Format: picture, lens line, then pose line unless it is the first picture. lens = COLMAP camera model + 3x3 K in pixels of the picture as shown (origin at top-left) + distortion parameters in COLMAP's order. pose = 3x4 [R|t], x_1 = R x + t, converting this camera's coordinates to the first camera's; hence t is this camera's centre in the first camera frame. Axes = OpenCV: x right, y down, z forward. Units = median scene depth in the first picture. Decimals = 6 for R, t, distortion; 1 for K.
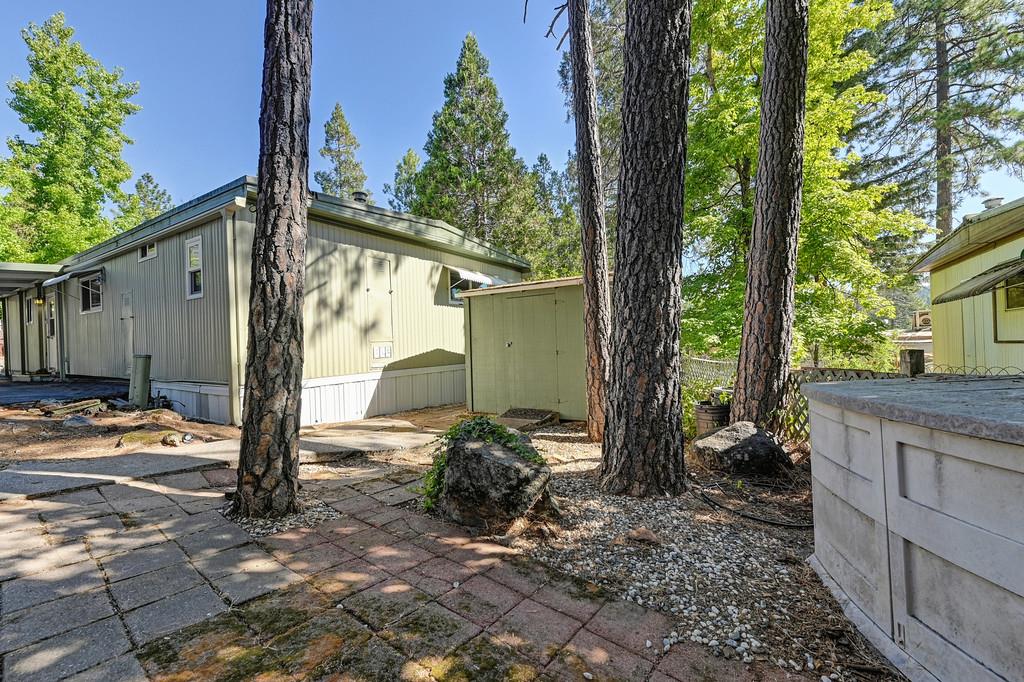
lens RADIAL K [[413.7, 0, 512.0], [0, 413.7, 341.0], [0, 0, 1]] dist [0.016546, -0.000049]
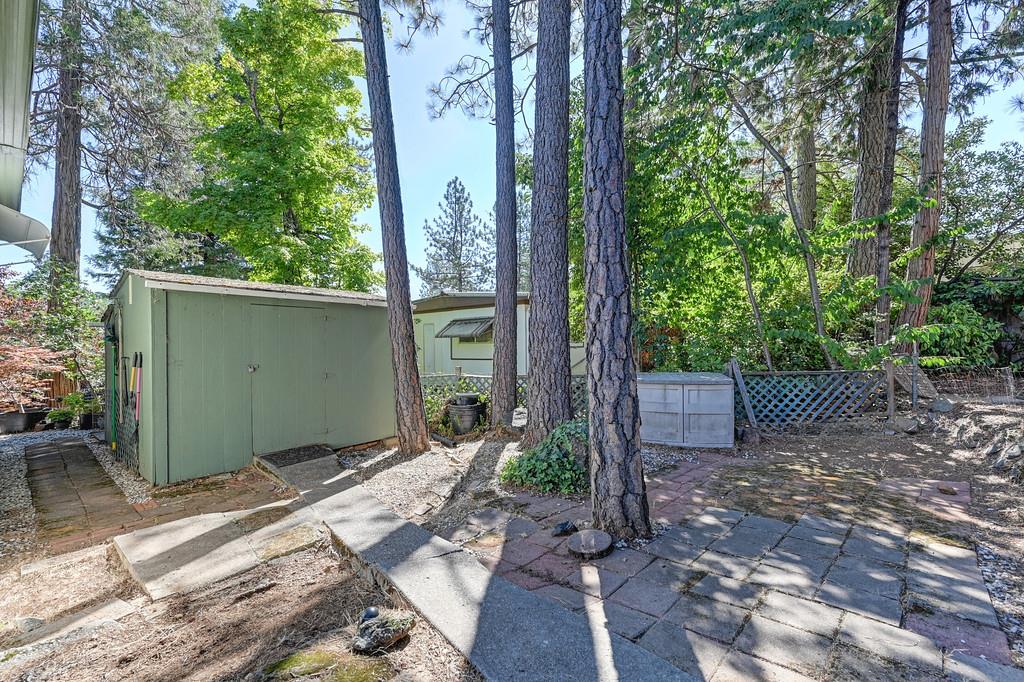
lens RADIAL K [[407.2, 0, 514.9], [0, 407.2, 348.0], [0, 0, 1]] dist [0.001292, -0.000056]
pose [[0.111856, 0.017824, 0.993565, -1.084712], [-0.006976, 0.999829, -0.017151, -0.029595], [-0.993700, -0.005012, 0.111961, 0.767394]]
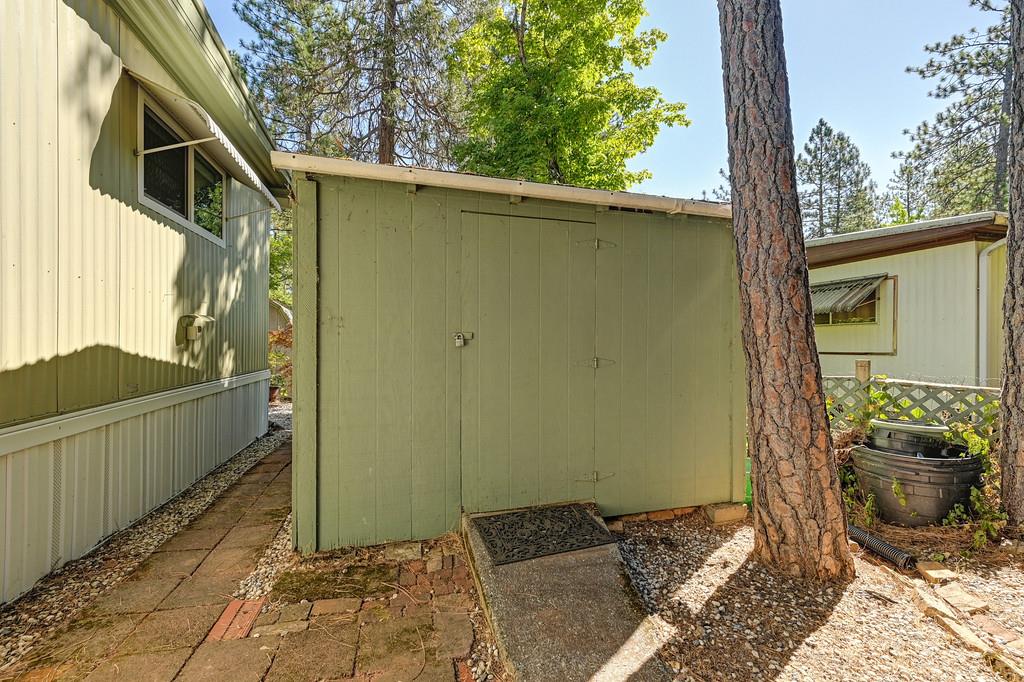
lens RADIAL K [[413.7, 0, 512.0], [0, 413.7, 341.0], [0, 0, 1]] dist [0.016546, -0.000049]
pose [[0.670706, 0.033731, 0.740956, -0.405243], [-0.032018, 0.999351, -0.016511, 0.023333], [-0.741032, -0.012650, 0.671351, 1.189666]]
